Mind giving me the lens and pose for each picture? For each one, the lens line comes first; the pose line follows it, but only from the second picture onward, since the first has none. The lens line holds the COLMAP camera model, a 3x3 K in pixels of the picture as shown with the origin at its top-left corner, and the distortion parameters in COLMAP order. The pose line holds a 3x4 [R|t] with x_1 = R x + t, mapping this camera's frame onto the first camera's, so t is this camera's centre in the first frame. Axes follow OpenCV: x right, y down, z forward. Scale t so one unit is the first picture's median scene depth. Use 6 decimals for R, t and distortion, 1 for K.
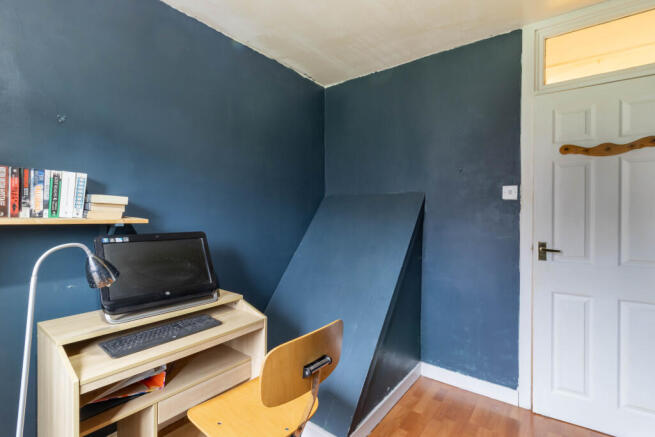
lens RADIAL K [[304.9, 0, 331.0], [0, 304.9, 216.2], [0, 0, 1]] dist [0.002424, 0.000265]
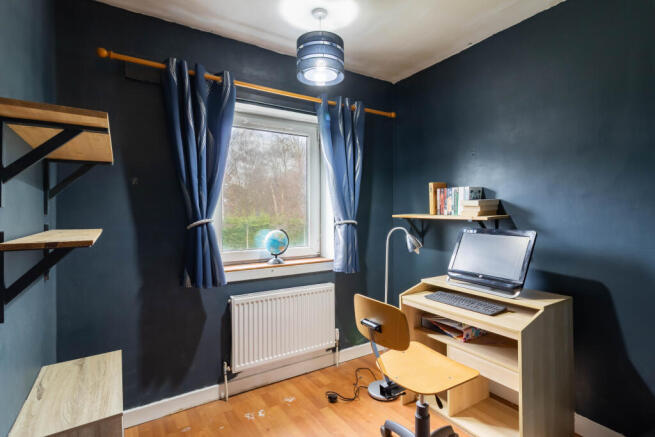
lens RADIAL K [[304.9, 0, 331.0], [0, 304.9, 216.2], [0, 0, 1]] dist [0.002424, 0.000265]
pose [[-0.304239, 0.008029, -0.952562, 0.912156], [-0.002263, 0.999956, 0.009151, -0.004251], [0.952593, 0.004939, -0.304207, 0.859695]]
